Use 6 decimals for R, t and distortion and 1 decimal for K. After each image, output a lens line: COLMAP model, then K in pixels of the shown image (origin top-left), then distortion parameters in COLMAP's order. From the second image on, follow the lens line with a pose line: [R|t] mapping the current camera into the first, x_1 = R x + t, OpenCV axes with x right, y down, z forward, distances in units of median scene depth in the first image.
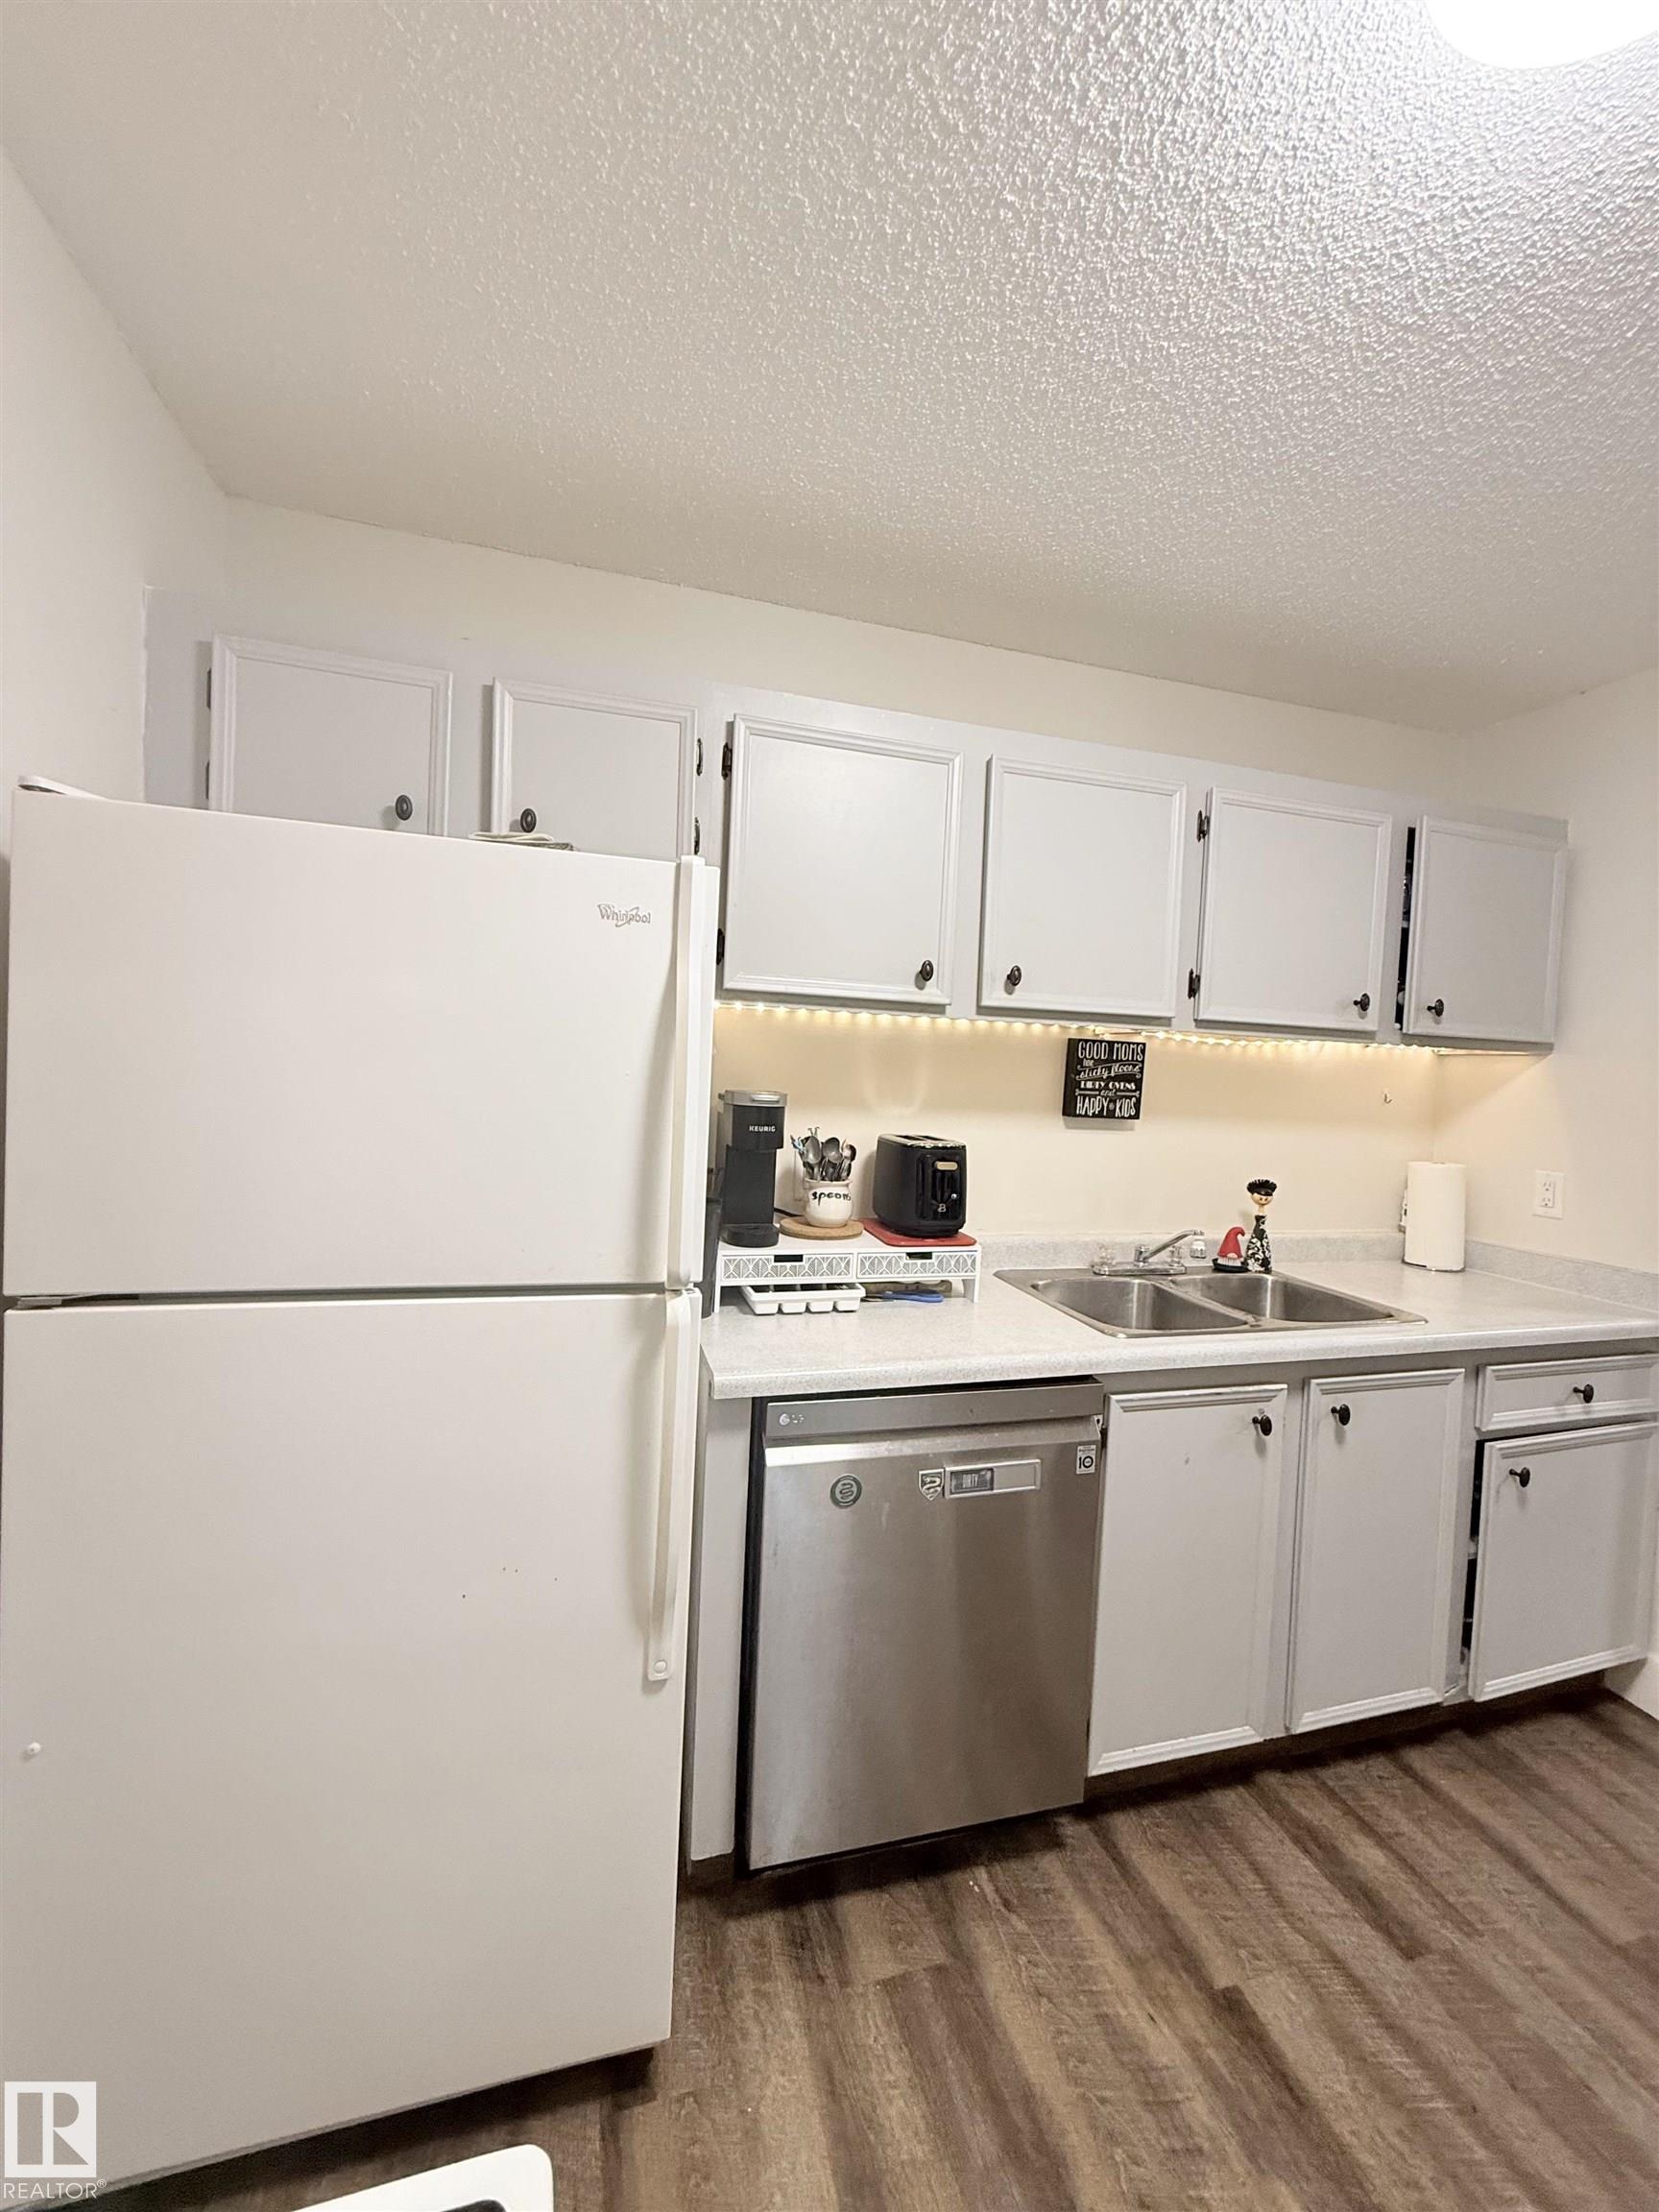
lens RADIAL K [[877.7, 0, 838.5], [0, 877.7, 1111.4], [0, 0, 1]] dist [-0.001745, 0.000570]
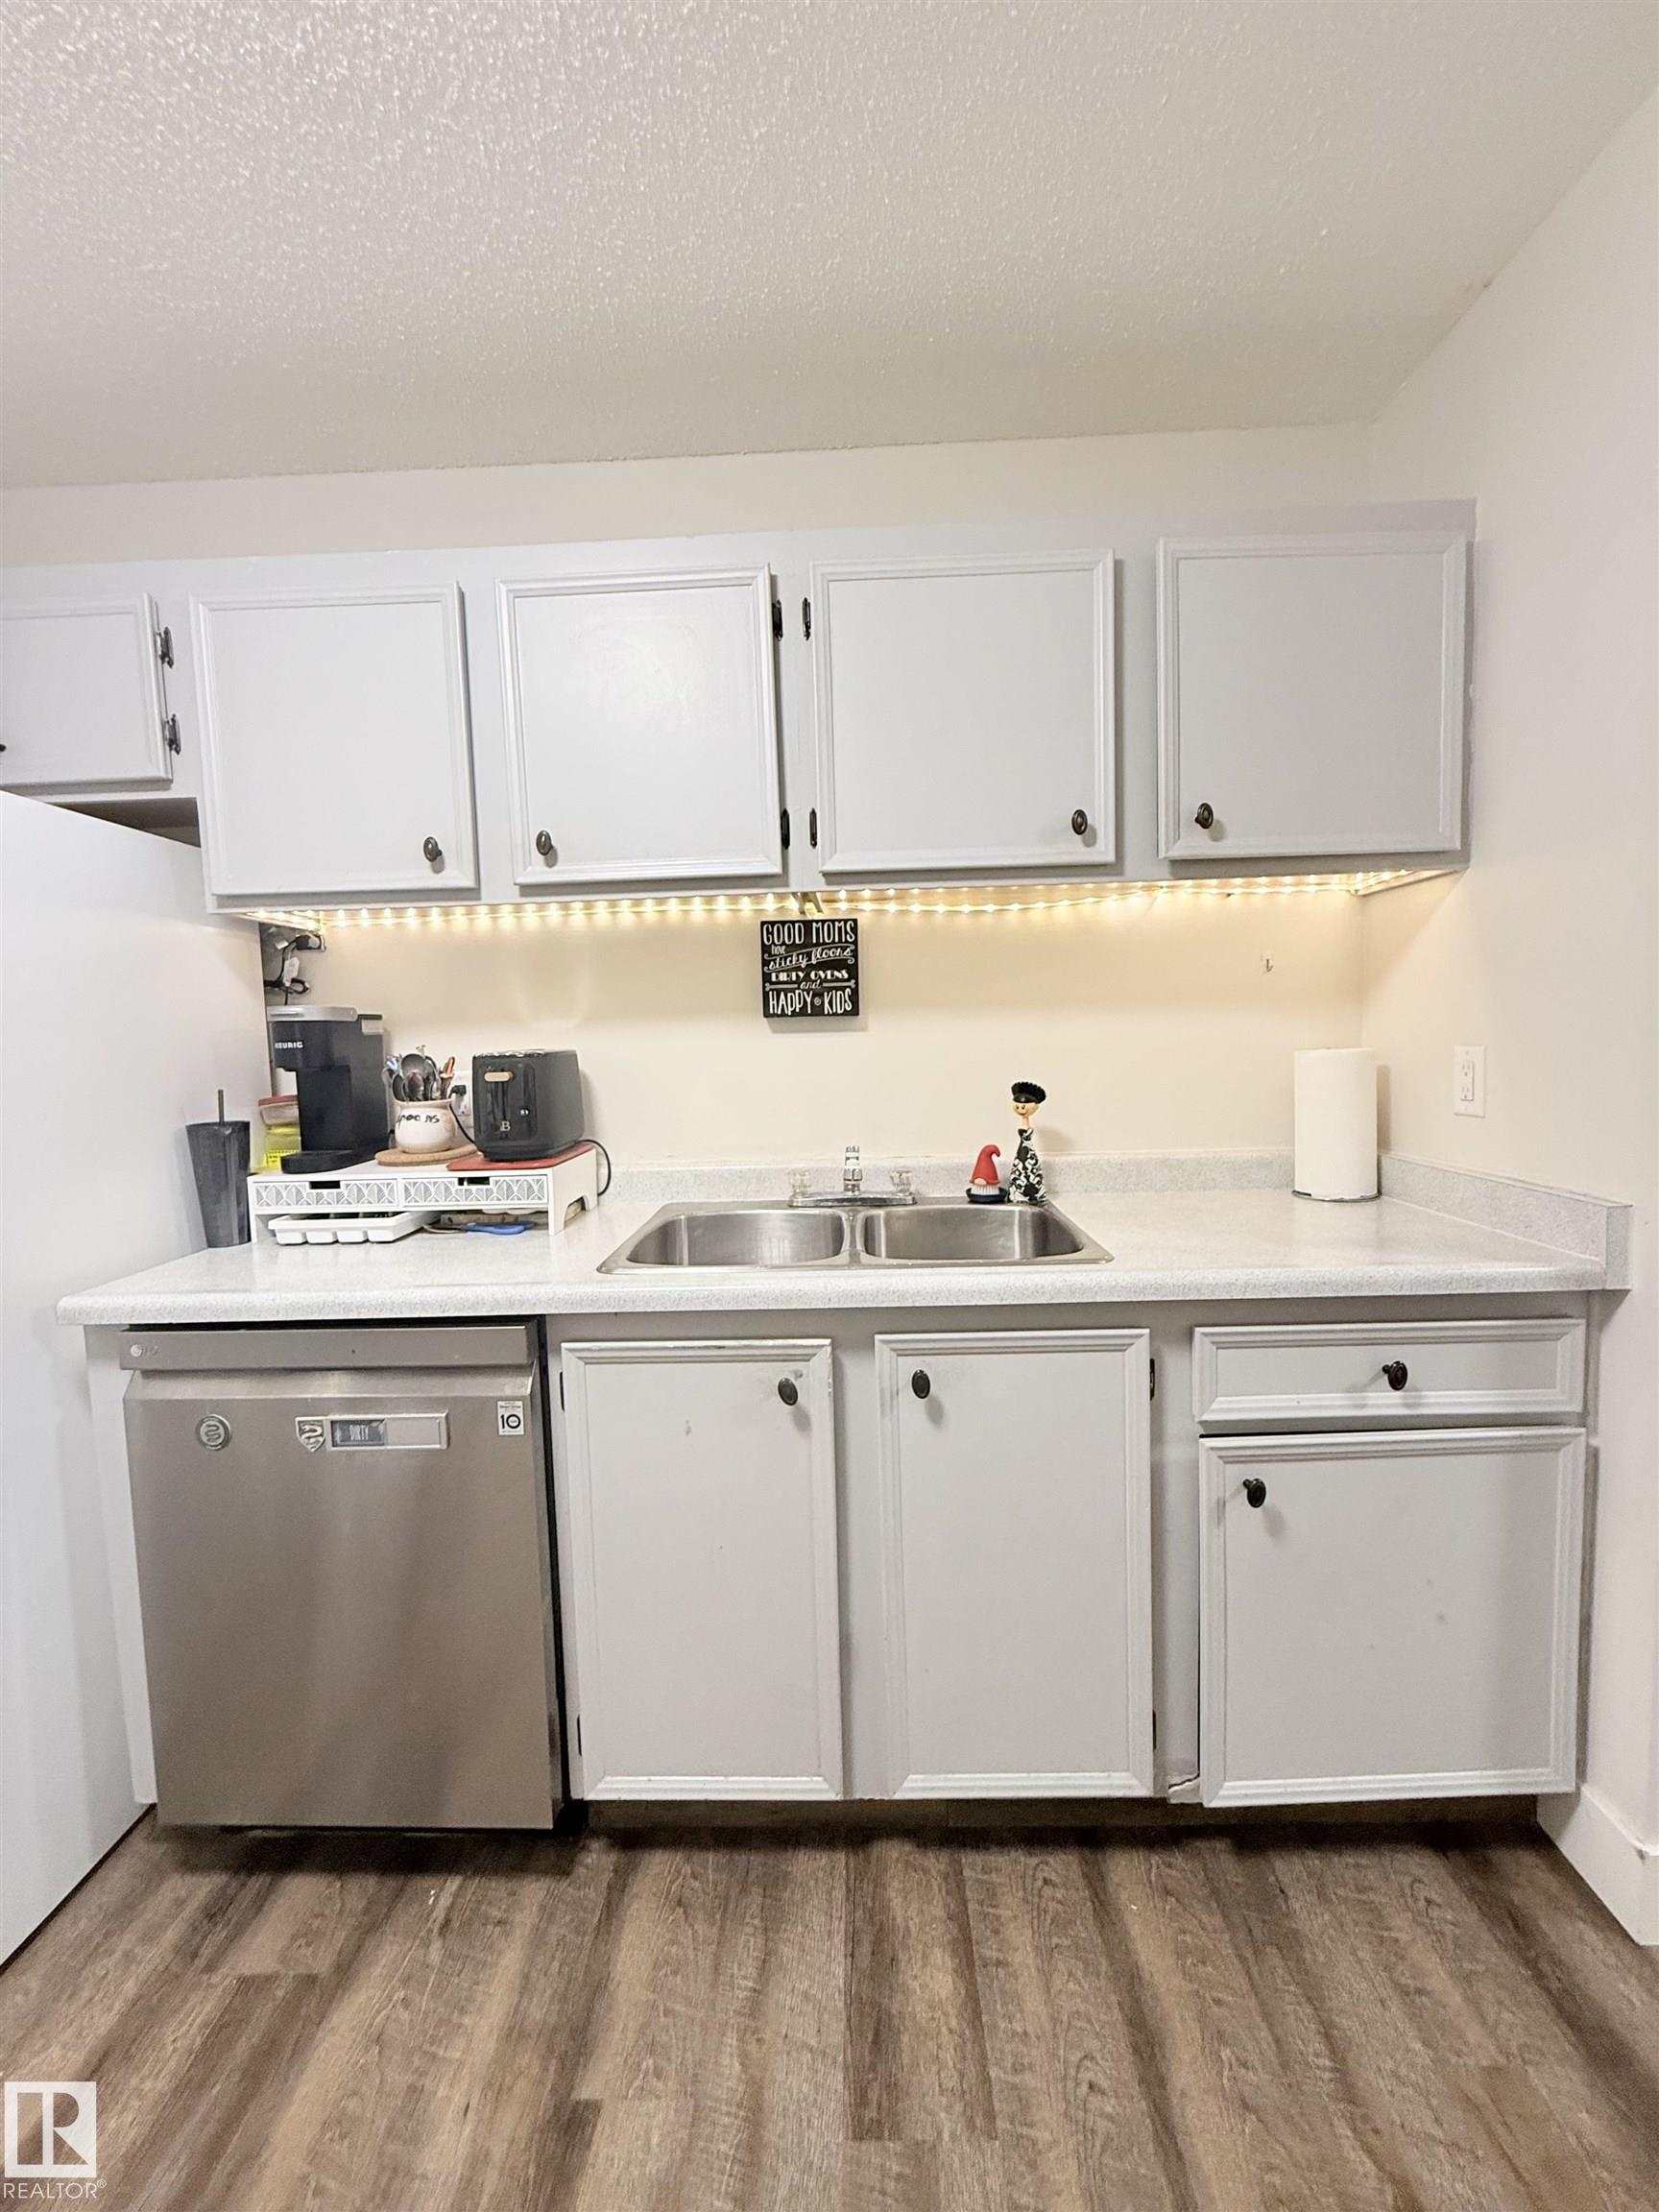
lens RADIAL K [[877.7, 0, 827.4], [0, 877.7, 1109.7], [0, 0, 1]] dist [-0.001745, 0.000570]
pose [[0.950166, -0.044819, -0.308506, 0.693337], [0.056231, 0.998020, 0.028196, 0.088068], [0.306631, -0.044139, 0.950805, 0.276825]]
